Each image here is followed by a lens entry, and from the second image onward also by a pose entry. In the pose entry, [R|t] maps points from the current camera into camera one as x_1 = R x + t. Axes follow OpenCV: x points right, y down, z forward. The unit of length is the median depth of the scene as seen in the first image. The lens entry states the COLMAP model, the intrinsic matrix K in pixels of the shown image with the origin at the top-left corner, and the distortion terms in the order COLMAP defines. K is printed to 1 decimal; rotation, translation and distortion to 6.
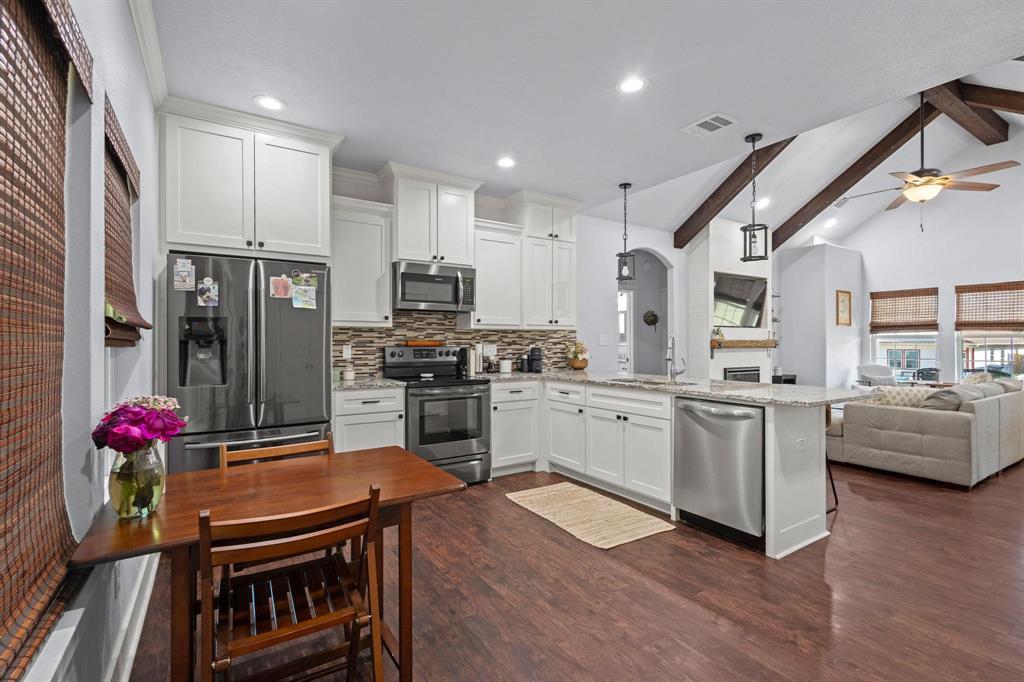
lens RADIAL K [[465.6, 0, 513.7], [0, 465.6, 341.8], [0, 0, 1]] dist [0.010823, -0.004645]
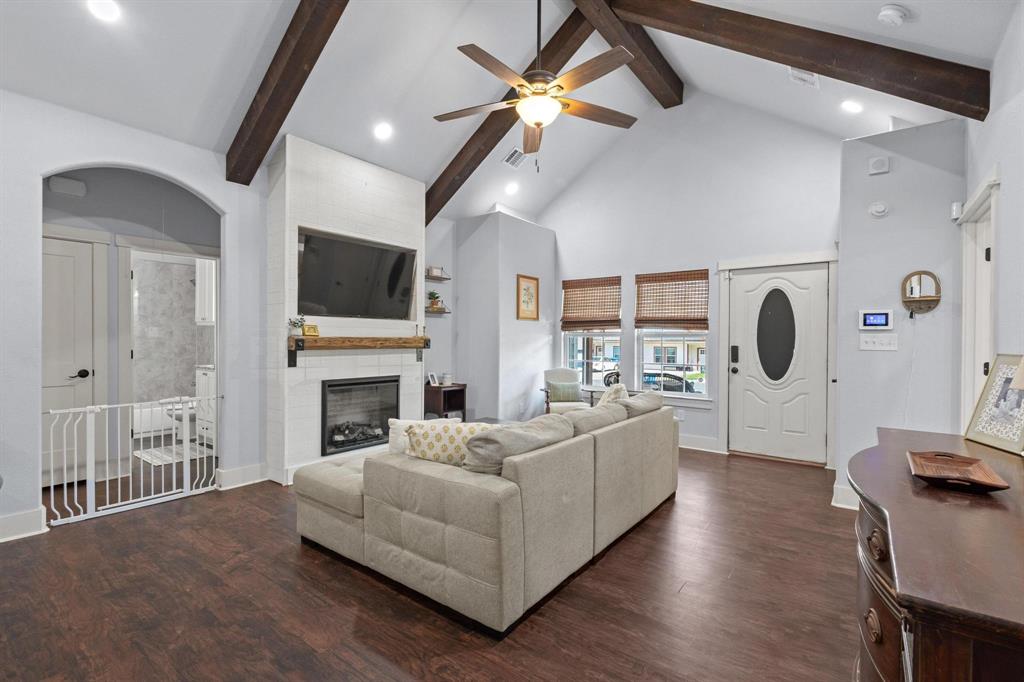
lens RADIAL K [[465.6, 0, 513.7], [0, 465.6, 341.8], [0, 0, 1]] dist [0.010823, -0.004645]
pose [[0.937382, 0.004895, 0.348268, 0.666480], [-0.007758, 0.999947, 0.006825, -0.004494], [-0.348216, -0.009099, 0.937370, 0.434293]]
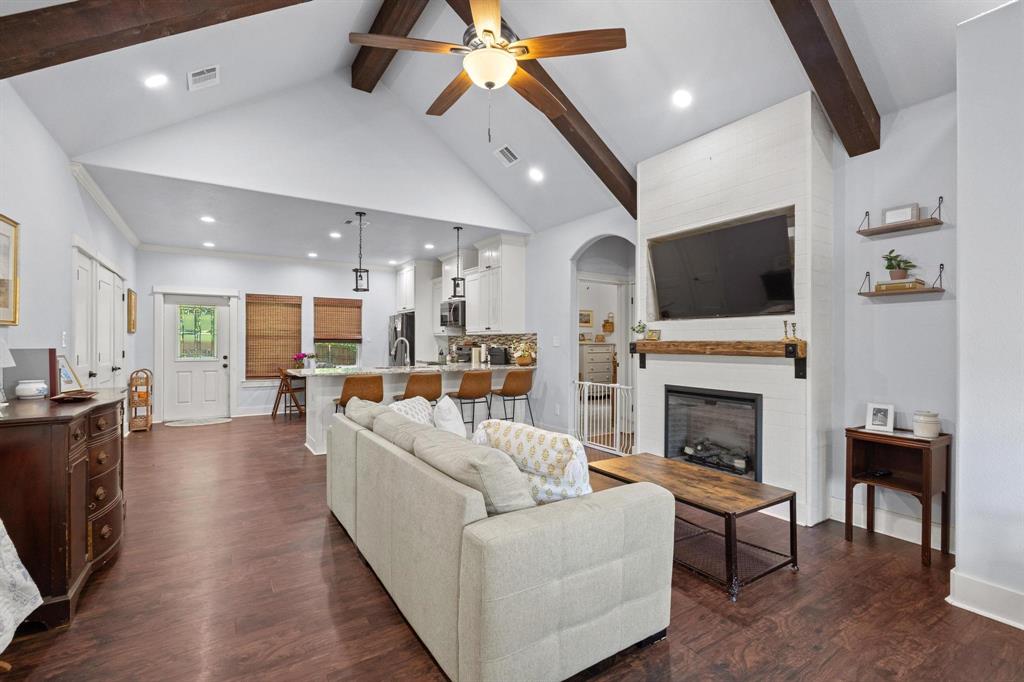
lens RADIAL K [[465.6, 0, 513.7], [0, 465.6, 341.8], [0, 0, 1]] dist [0.010823, -0.004645]
pose [[-0.000491, -0.000265, -1.000000, 1.532574], [-0.001503, 0.999999, -0.000264, -0.002898], [0.999999, 0.001503, -0.000491, 1.111225]]
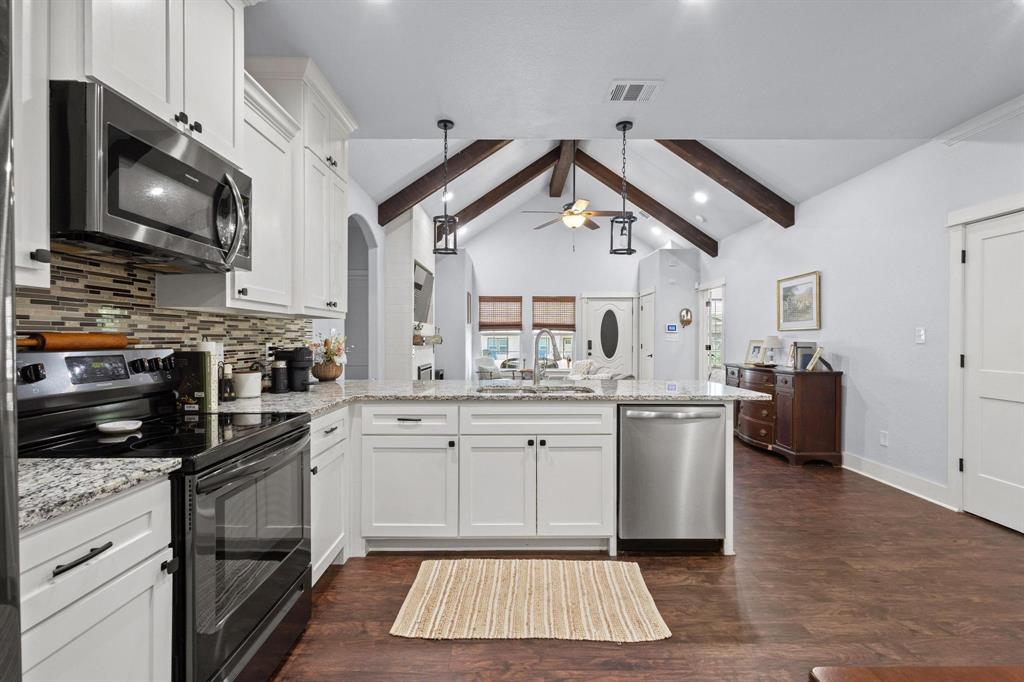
lens RADIAL K [[465.6, 0, 513.7], [0, 465.6, 341.8], [0, 0, 1]] dist [0.010823, -0.004645]
pose [[0.538874, -0.005193, 0.842370, -0.306174], [-0.002631, 0.999966, 0.007848, 0.000216], [-0.842382, -0.006446, 0.538842, 0.490891]]
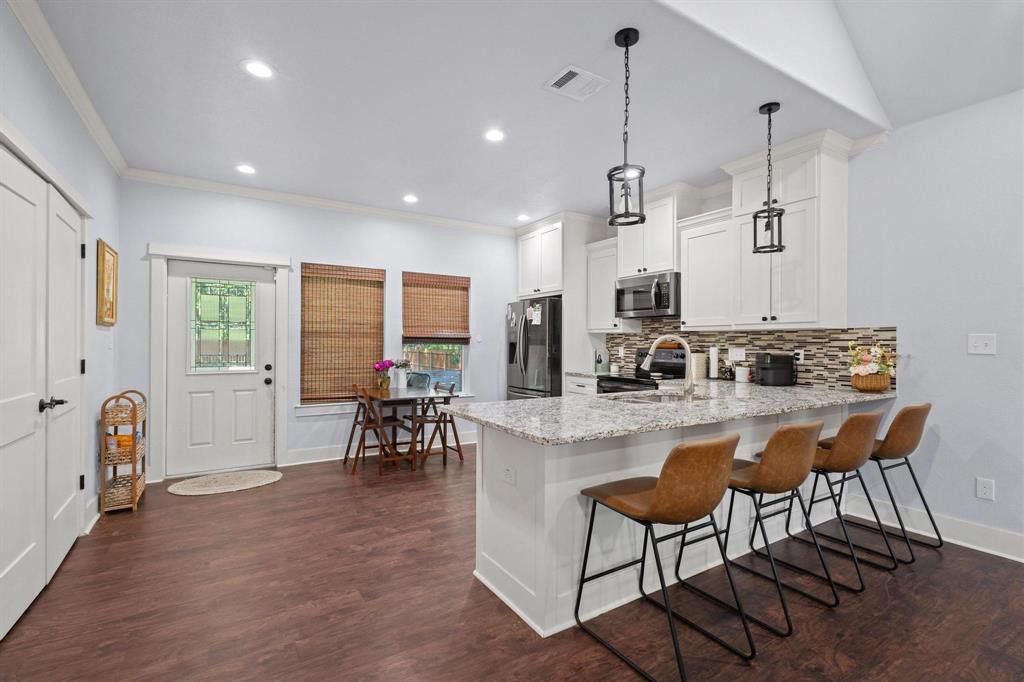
lens RADIAL K [[465.6, 0, 513.7], [0, 465.6, 341.8], [0, 0, 1]] dist [0.010823, -0.004645]
pose [[-0.014796, 0.000002, -0.999891, 0.860245], [-0.005105, 0.999987, 0.000078, -0.004039], [0.999878, 0.005105, -0.014796, 0.621885]]
